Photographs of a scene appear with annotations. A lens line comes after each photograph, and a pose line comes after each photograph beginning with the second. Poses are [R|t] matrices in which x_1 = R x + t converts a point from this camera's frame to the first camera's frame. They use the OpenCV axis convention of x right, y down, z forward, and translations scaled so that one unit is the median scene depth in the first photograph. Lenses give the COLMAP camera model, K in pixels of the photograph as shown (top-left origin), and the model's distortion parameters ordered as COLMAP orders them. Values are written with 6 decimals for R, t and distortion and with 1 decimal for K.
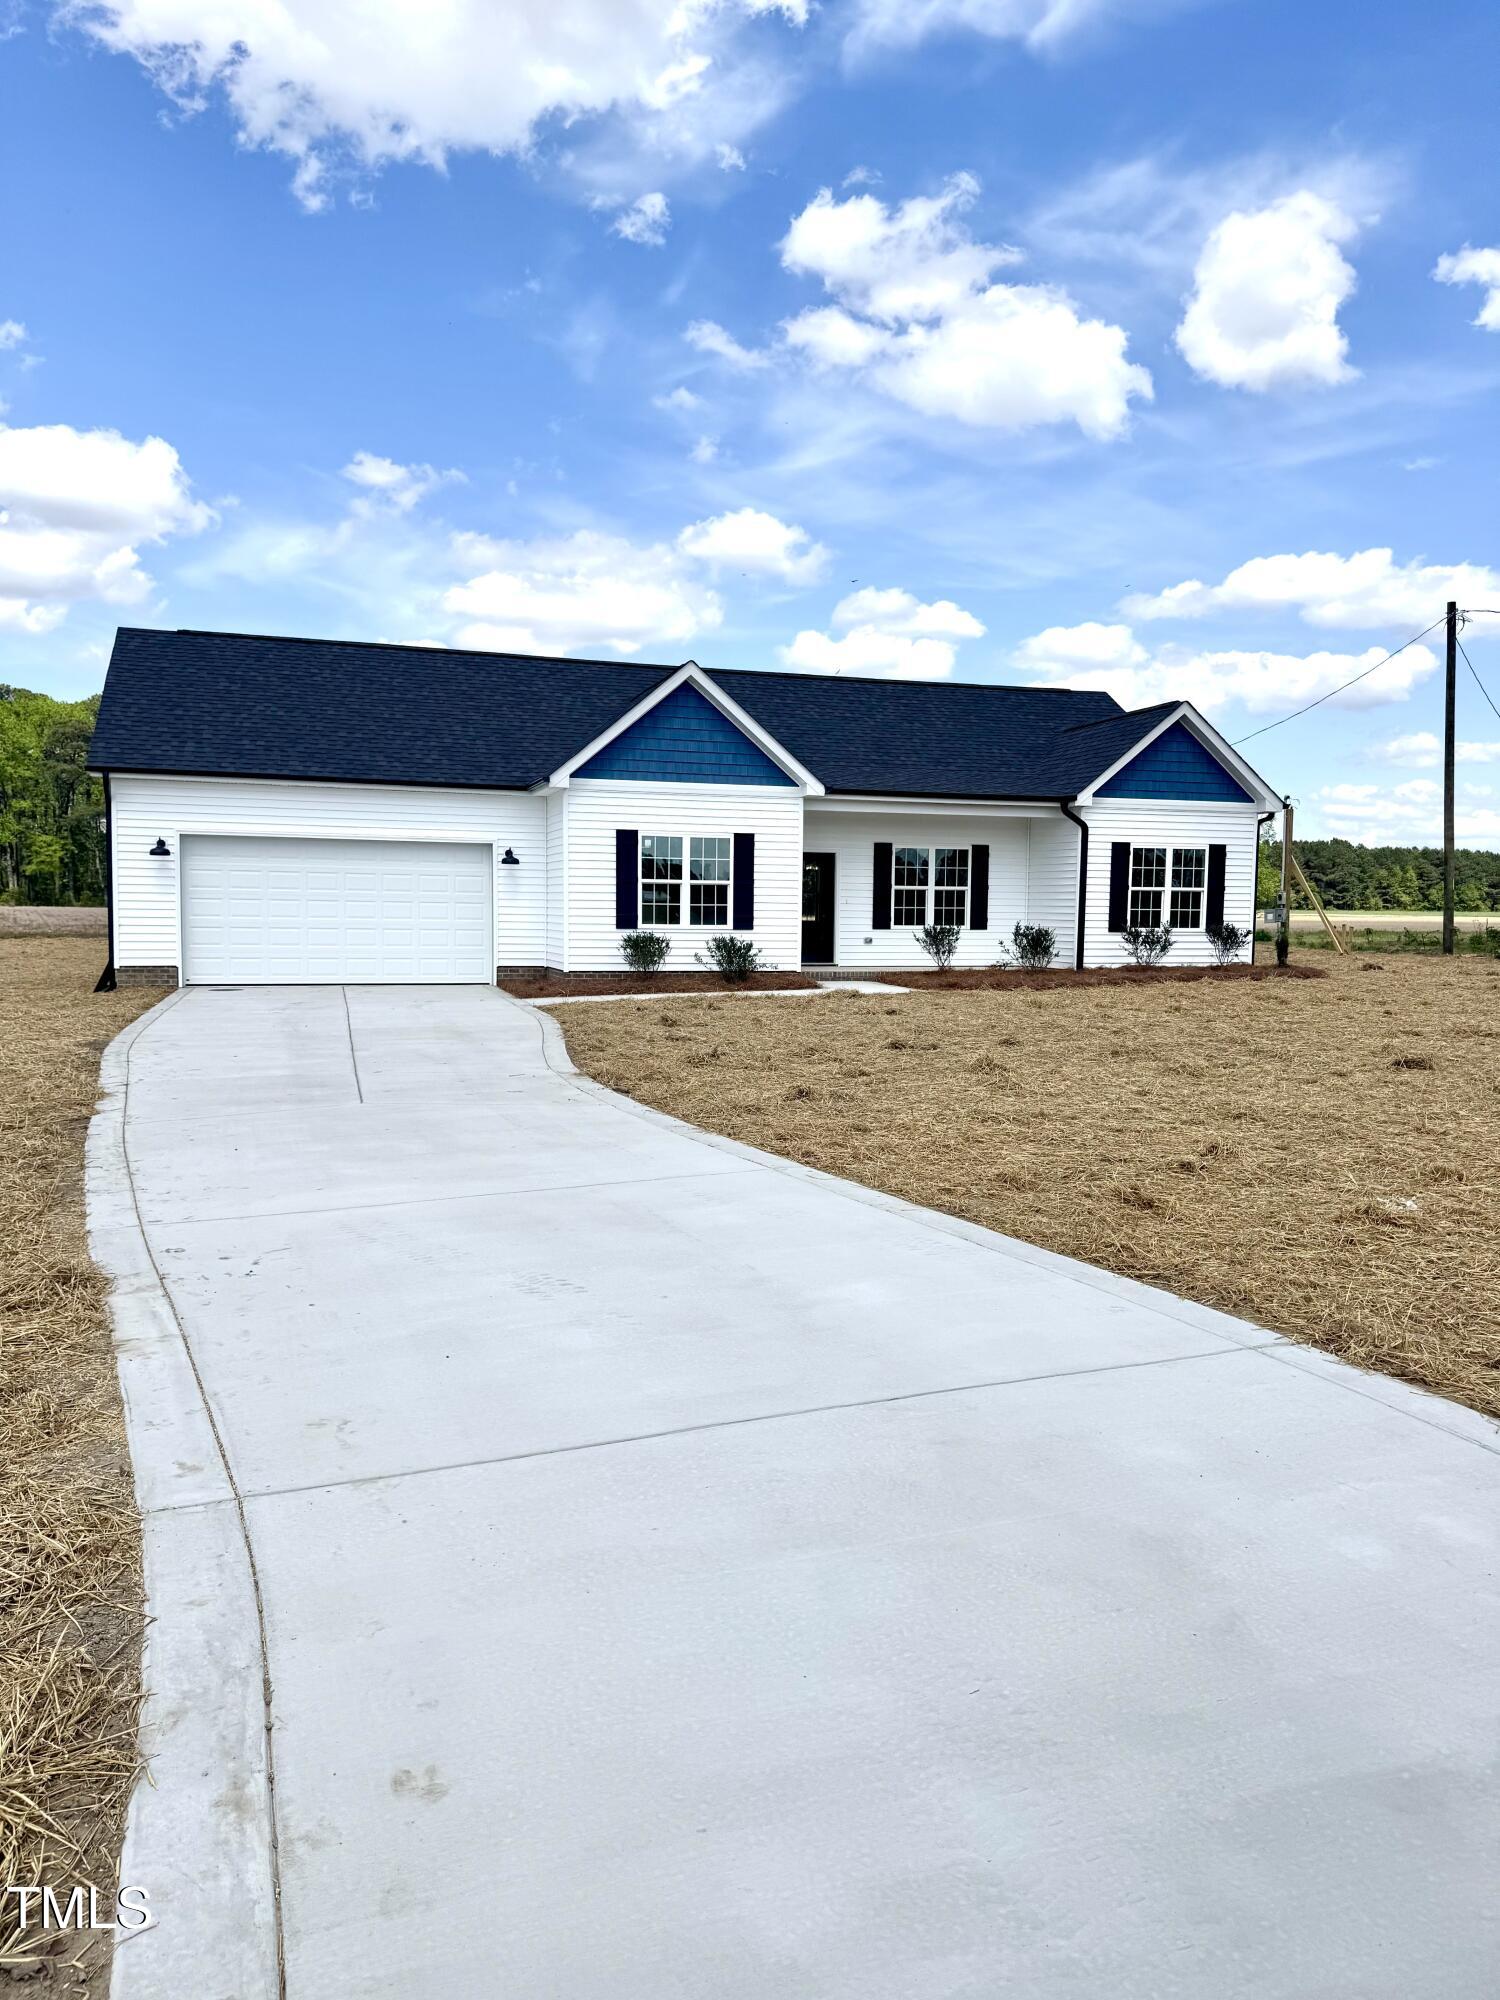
lens RADIAL K [[1376.9, 0, 750.0], [0, 1376.9, 1000.0], [0, 0, 1]] dist [0.113323, -0.219894]
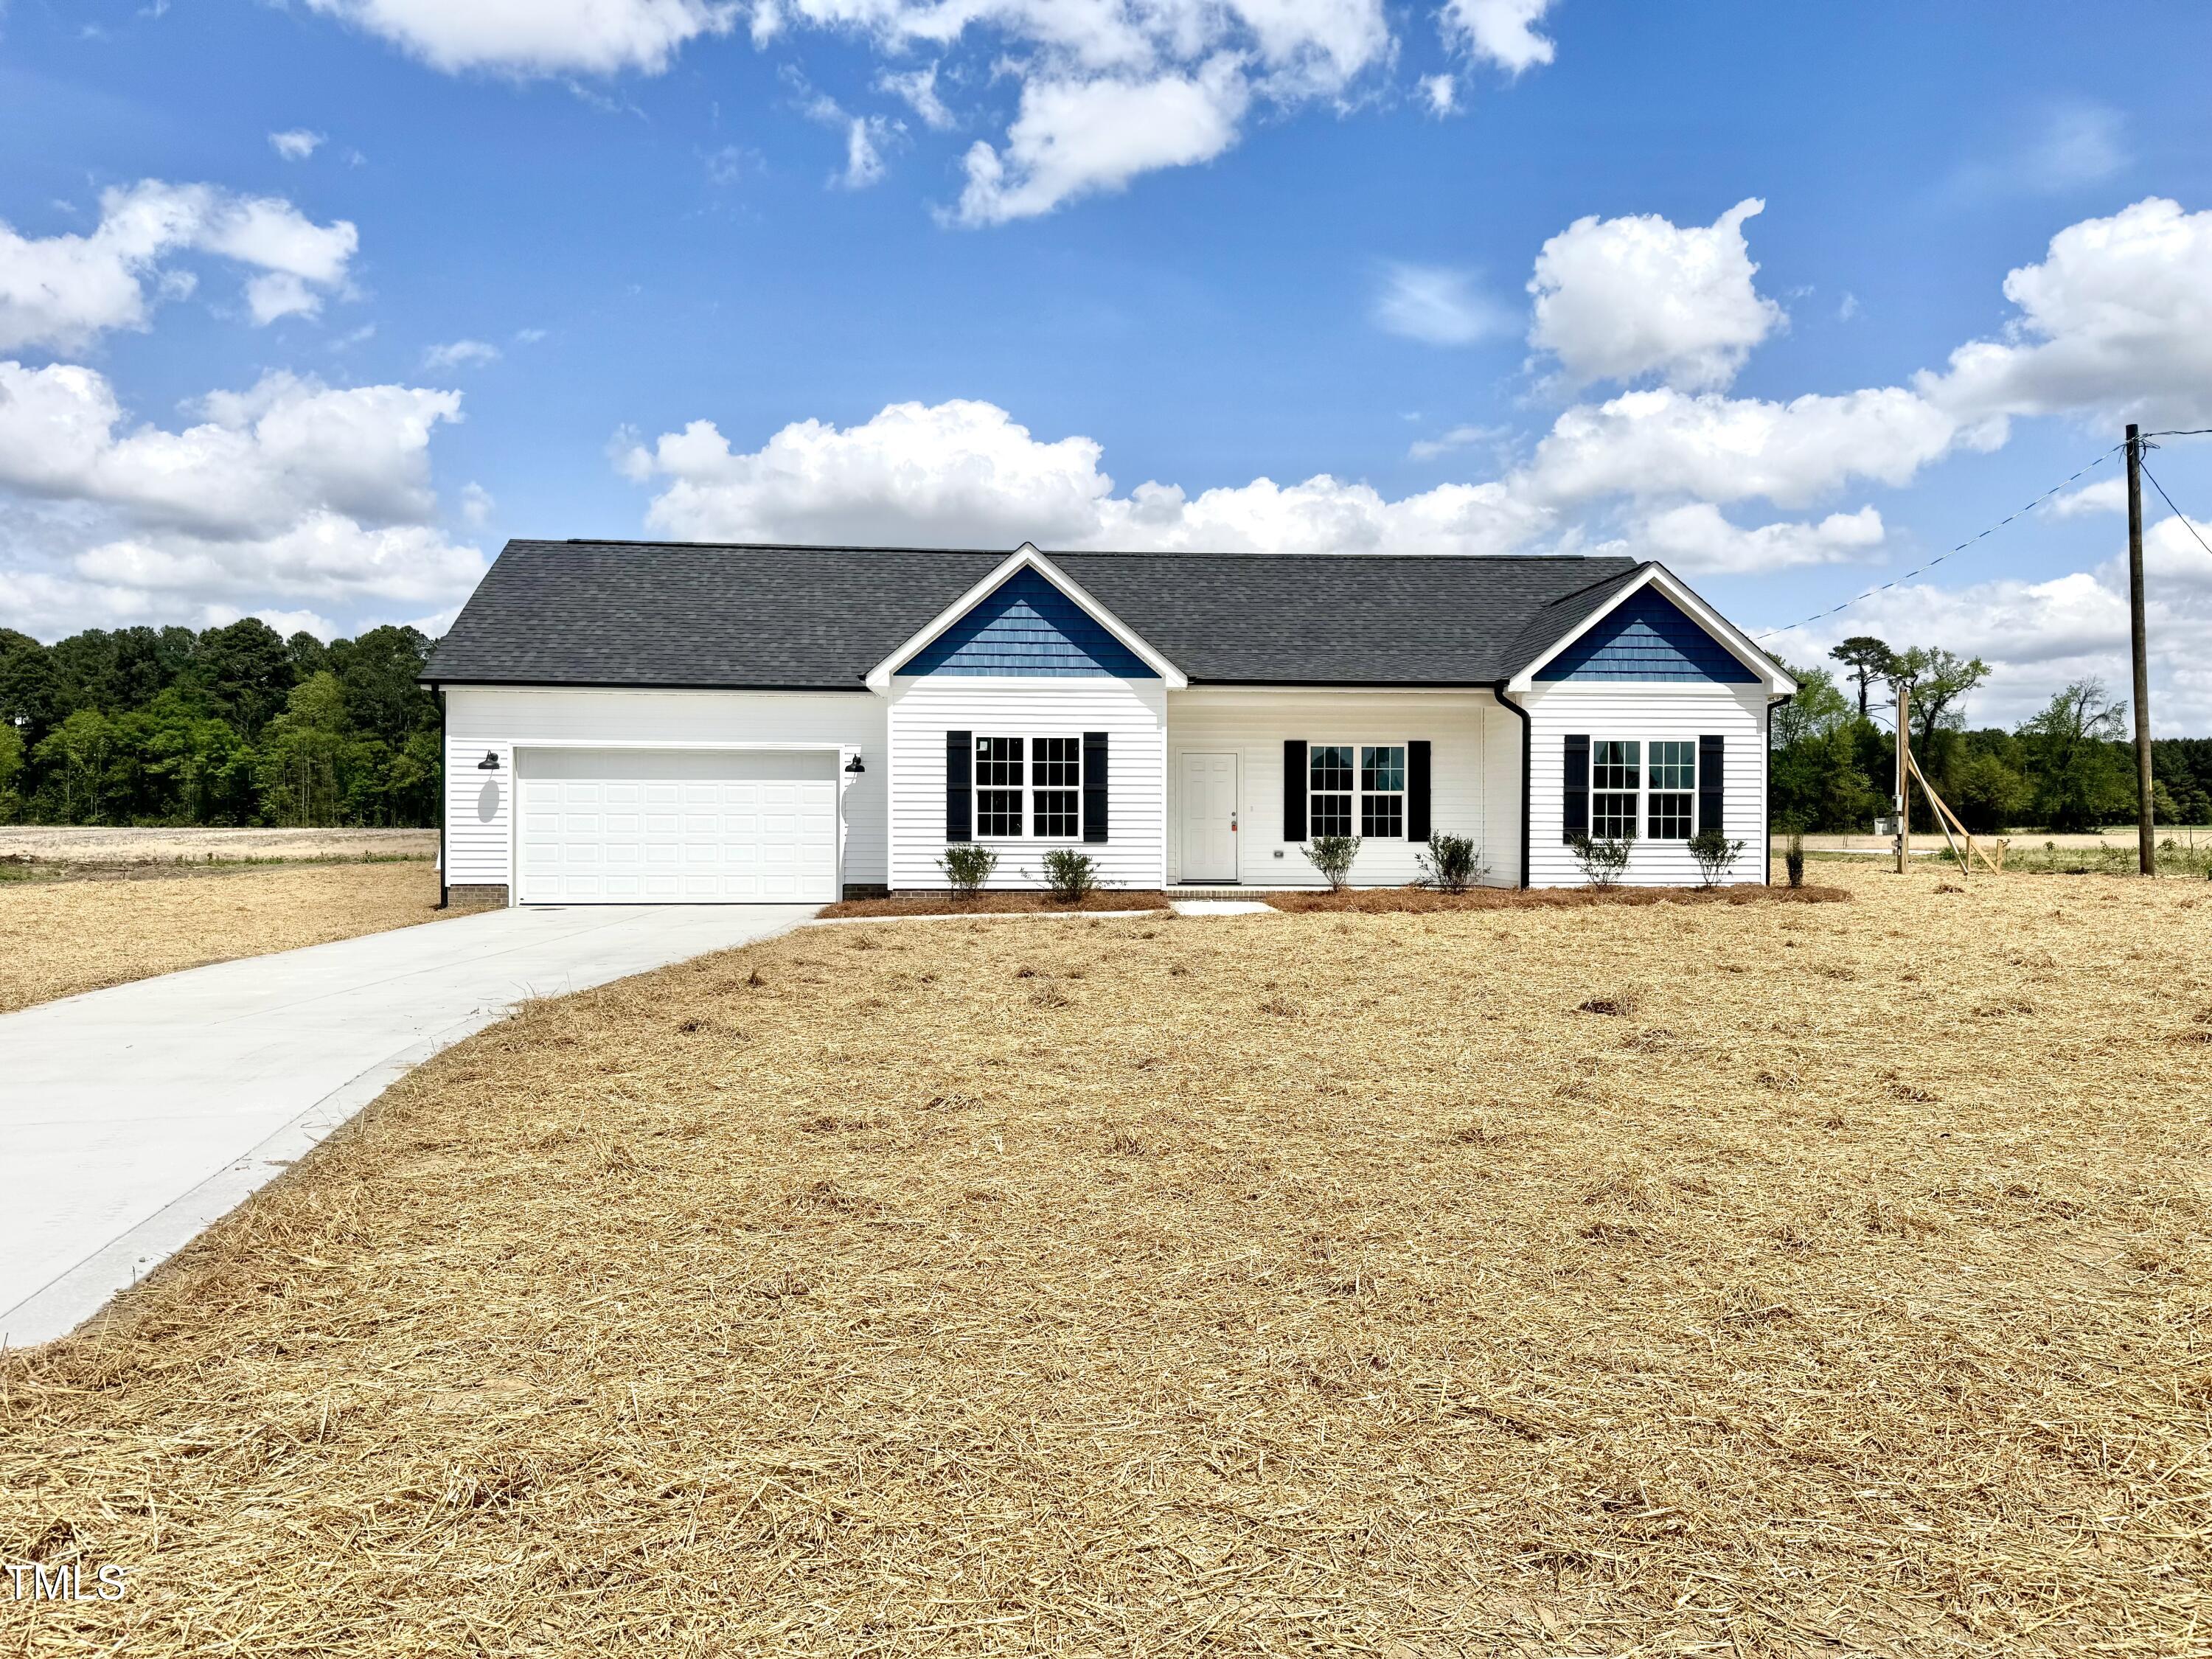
lens RADIAL K [[1522.8, 0, 1106.0], [0, 1522.8, 829.5], [0, 0, 1]] dist [0.113323, -0.219894]
pose [[0.972058, -0.005664, -0.234672, 0.230051], [-0.008708, 0.998151, -0.060160, -0.000622], [0.234579, 0.060523, 0.970211, 0.059093]]
